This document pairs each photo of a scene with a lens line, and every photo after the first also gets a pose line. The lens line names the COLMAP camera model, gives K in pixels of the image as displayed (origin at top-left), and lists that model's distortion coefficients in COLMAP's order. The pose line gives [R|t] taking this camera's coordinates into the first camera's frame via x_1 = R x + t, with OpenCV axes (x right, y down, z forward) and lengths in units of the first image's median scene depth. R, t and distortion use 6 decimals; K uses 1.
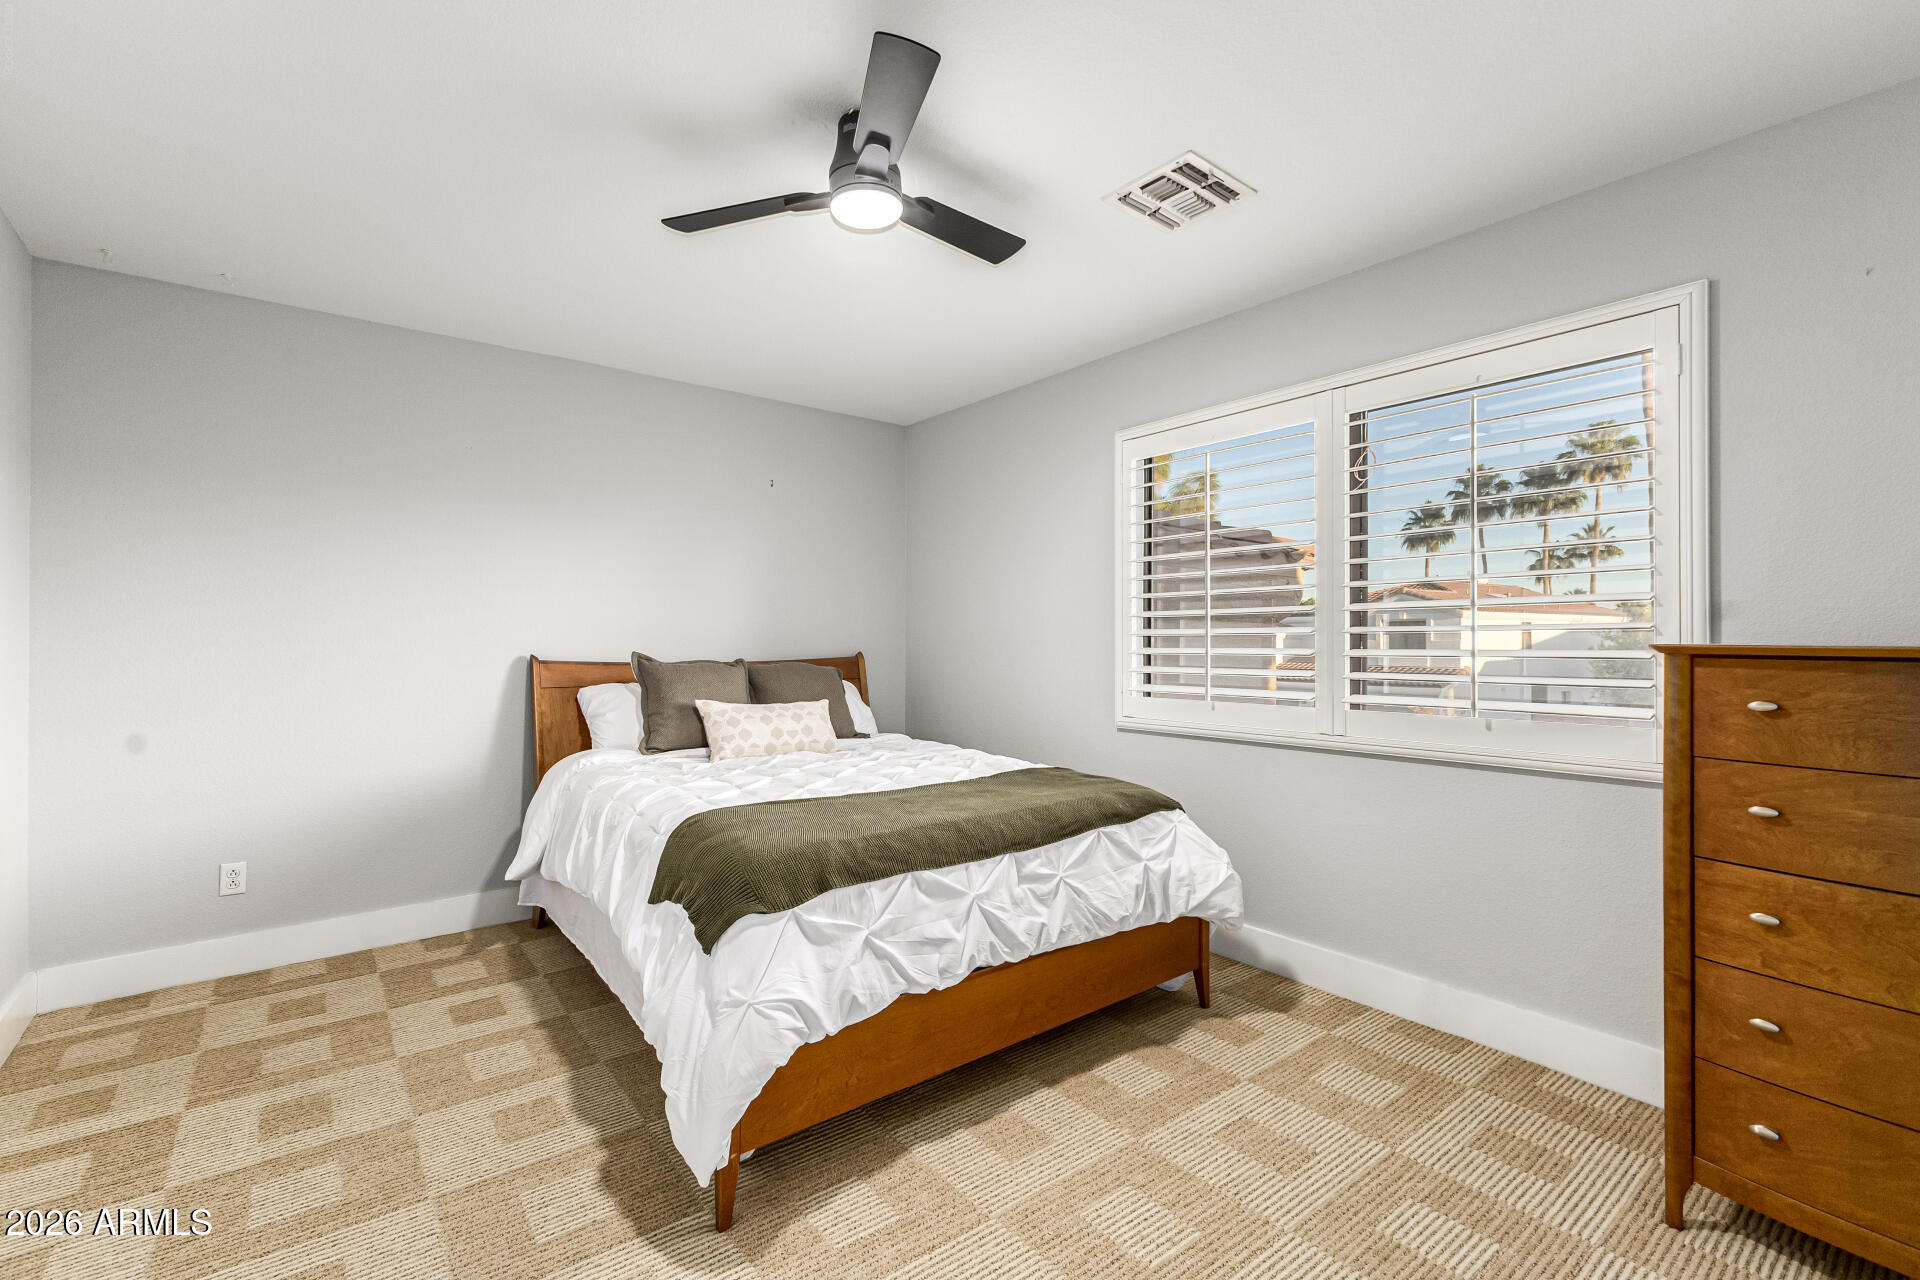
lens RADIAL K [[824.4, 0, 968.1], [0, 824.4, 637.2], [0, 0, 1]] dist [0.014171, -0.000199]
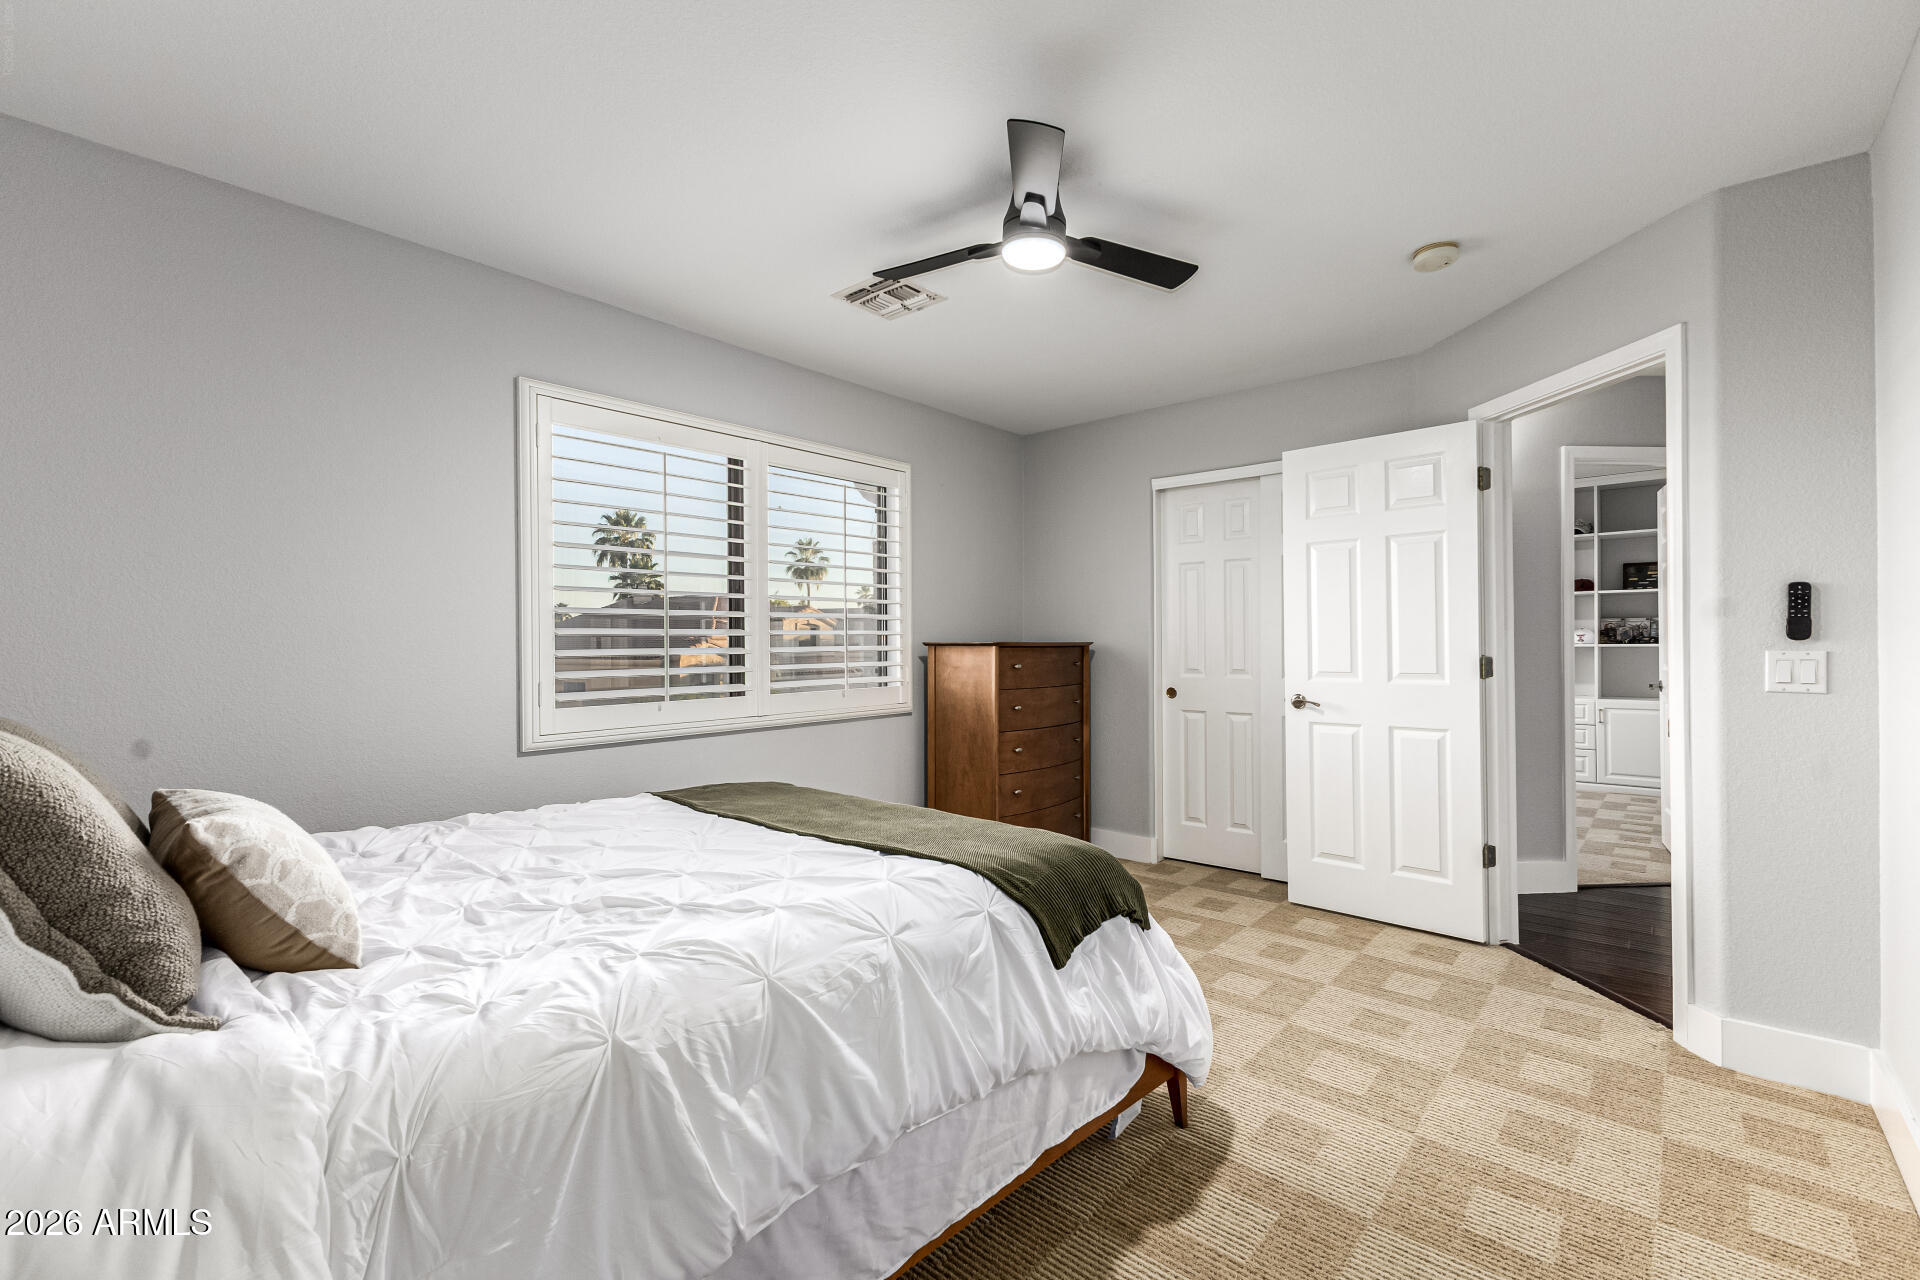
lens RADIAL K [[824.4, 0, 968.1], [0, 824.4, 637.2], [0, 0, 1]] dist [0.014171, -0.000199]
pose [[-0.175234, 0.003427, 0.984521, -1.216846], [-0.001704, 0.999991, -0.003785, 0.003645], [-0.984525, -0.002341, -0.175226, 1.291648]]
